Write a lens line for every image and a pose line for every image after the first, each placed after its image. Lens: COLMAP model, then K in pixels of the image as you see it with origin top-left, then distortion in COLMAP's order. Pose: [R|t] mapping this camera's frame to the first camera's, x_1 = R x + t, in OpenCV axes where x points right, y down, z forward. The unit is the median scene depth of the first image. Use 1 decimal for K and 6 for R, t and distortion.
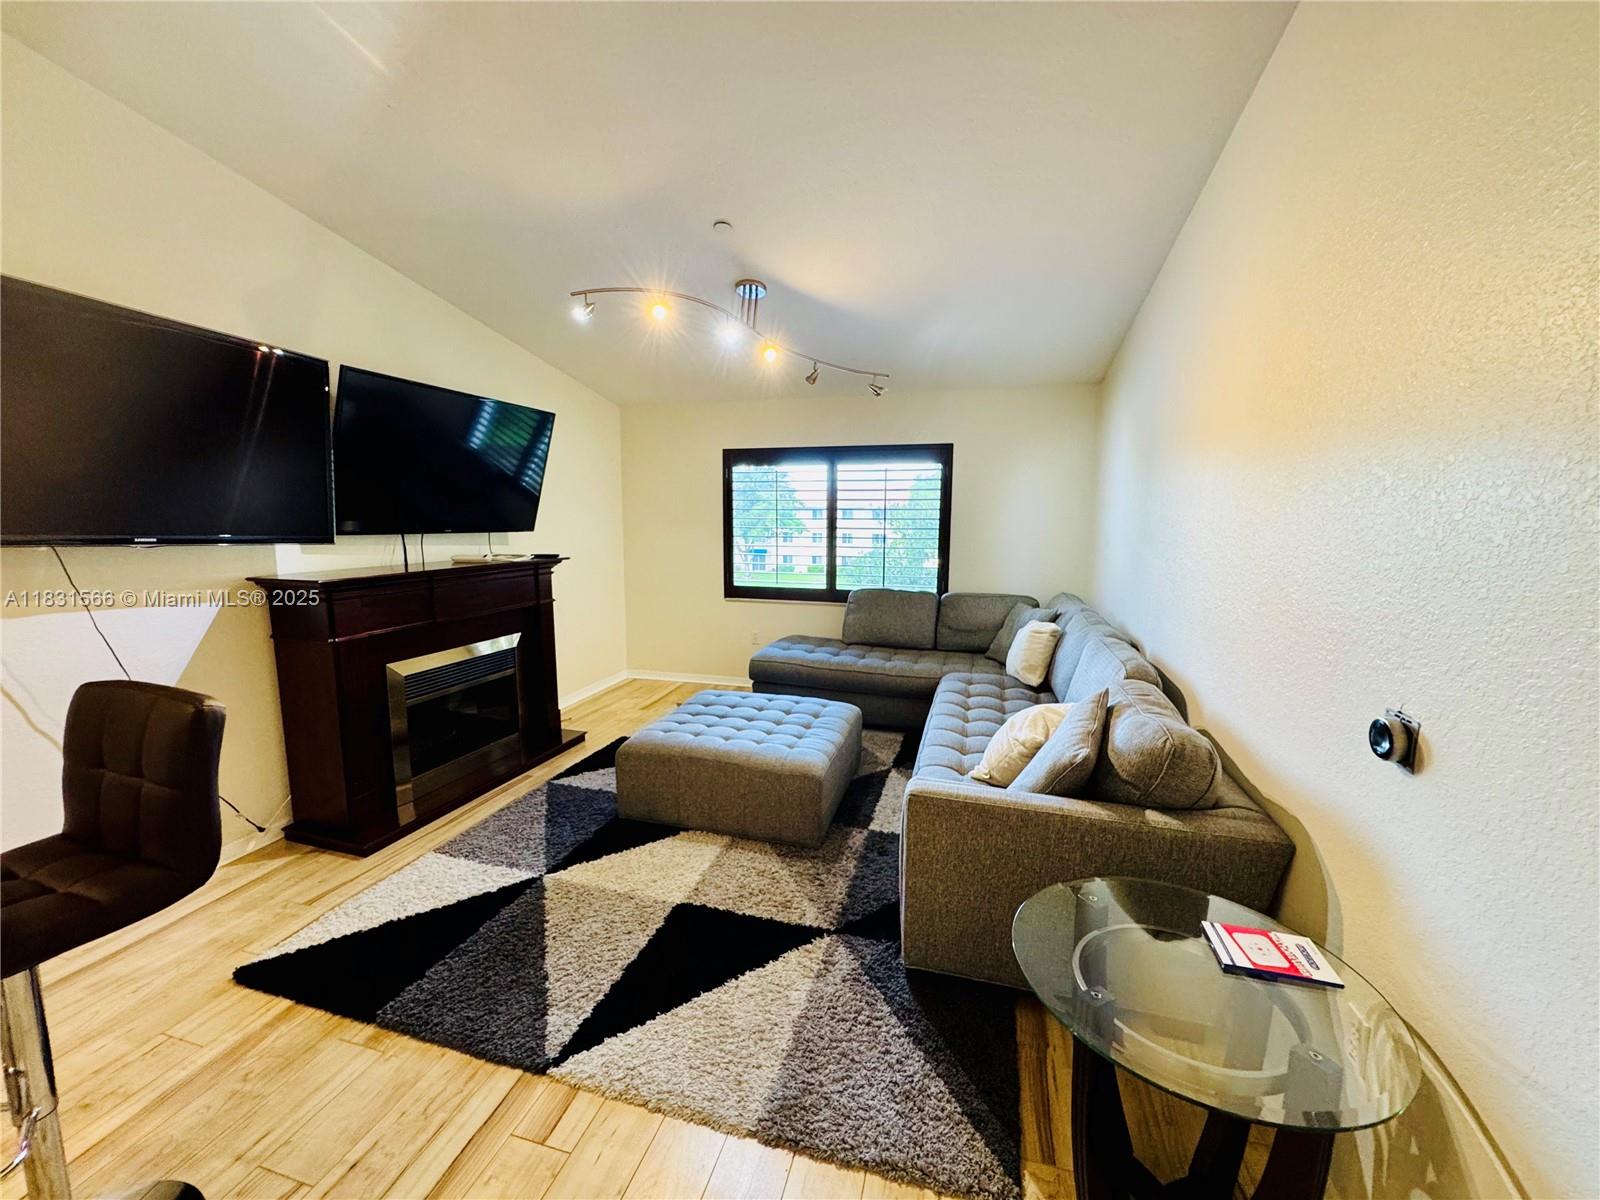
lens RADIAL K [[636.9, 0, 800.3], [0, 636.9, 599.9], [0, 0, 1]] dist [-0.001872, 0.000289]
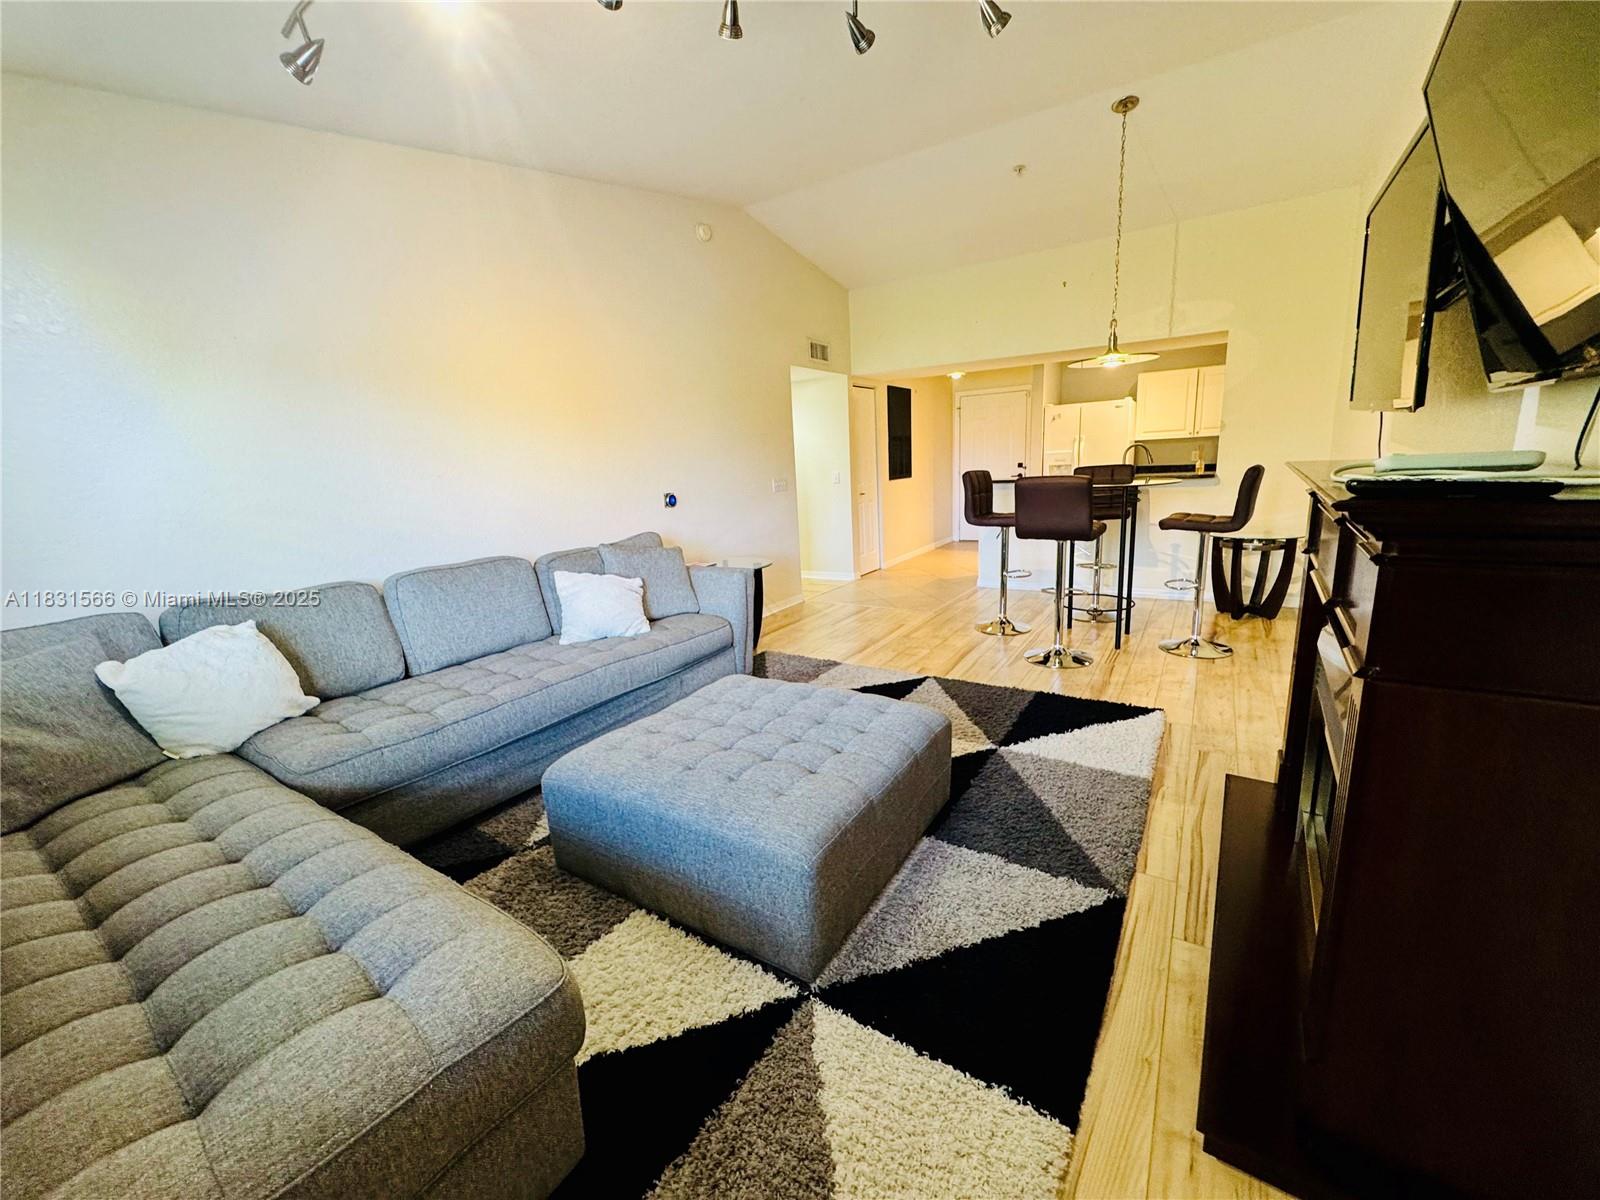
lens RADIAL K [[636.9, 0, 797.8], [0, 636.9, 595.1], [0, 0, 1]] dist [-0.001872, 0.000289]
pose [[-0.954821, -0.017421, 0.296671, -0.384320], [0.086257, 0.939059, 0.332757, -0.189003], [-0.284388, 0.343314, -0.895131, 1.904181]]
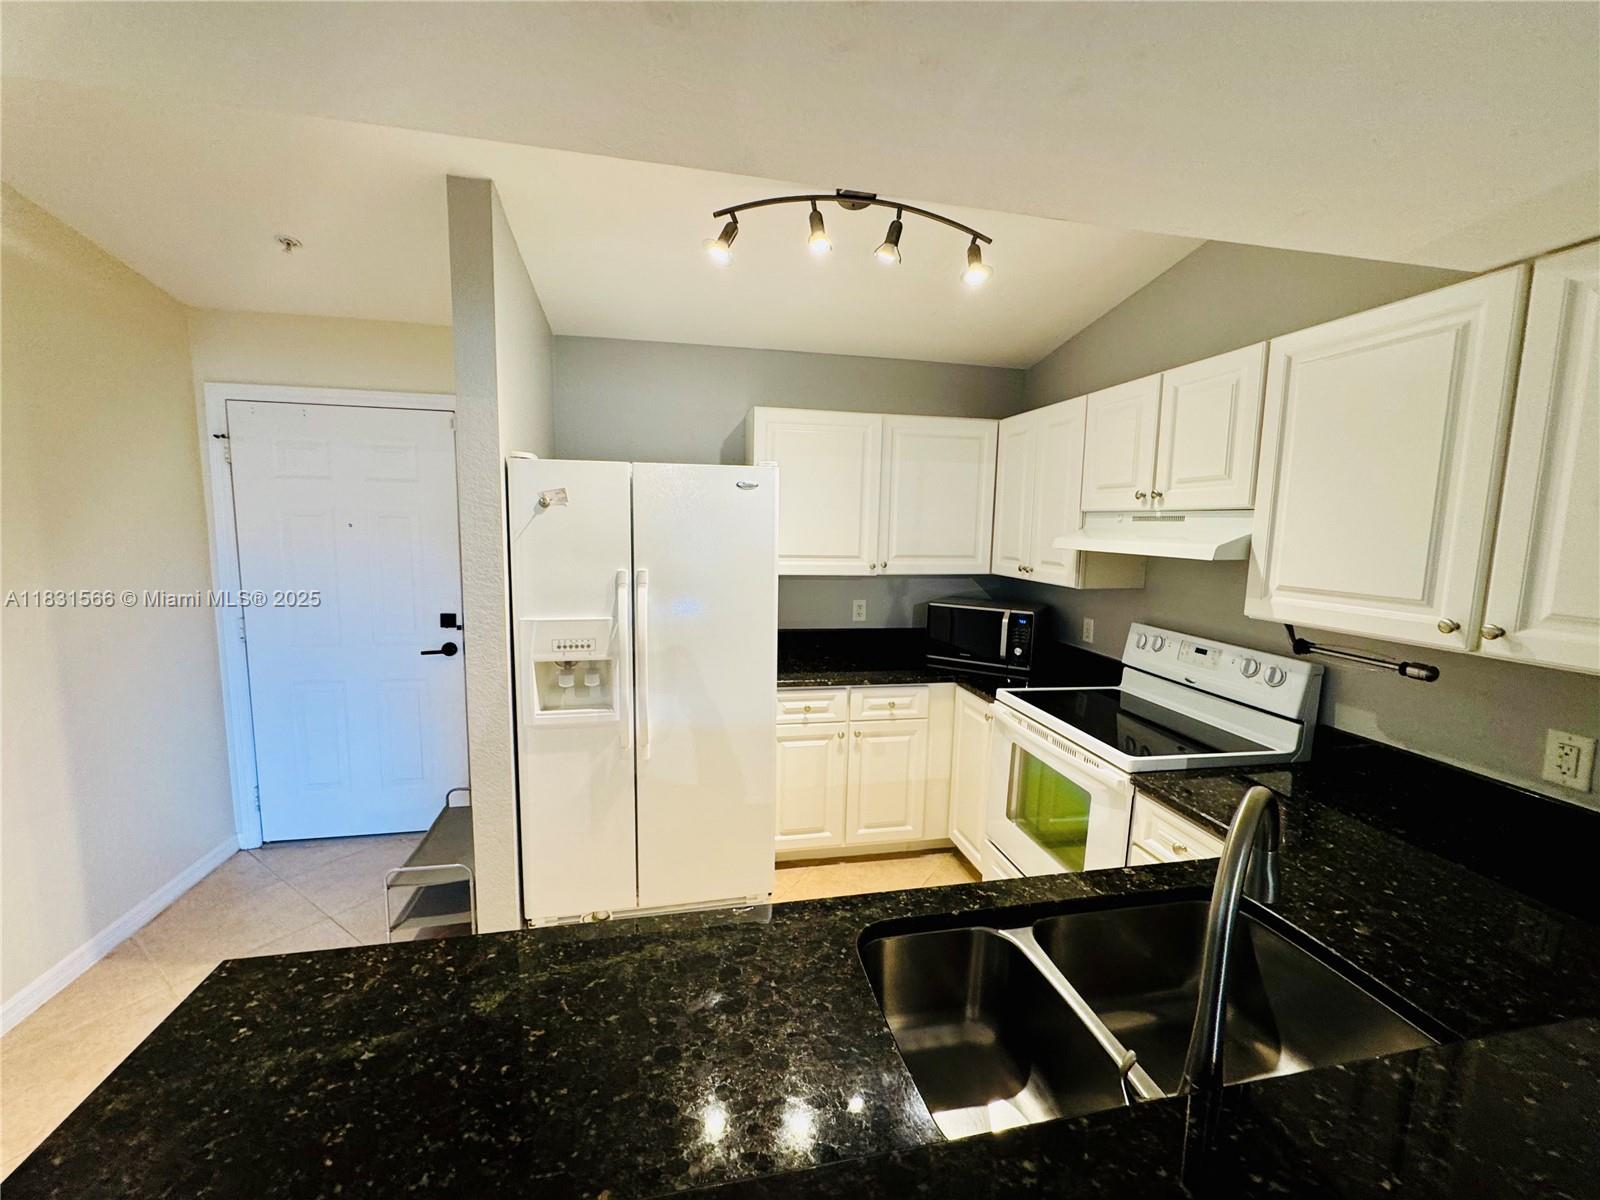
lens RADIAL K [[636.9, 0, 799.6], [0, 636.9, 598.1], [0, 0, 1]] dist [-0.001872, 0.000289]
pose [[-0.887679, 0.033826, -0.459219, -0.527808], [-0.084740, 0.968264, 0.235126, 0.006339], [0.452598, 0.247630, -0.856641, -0.281681]]
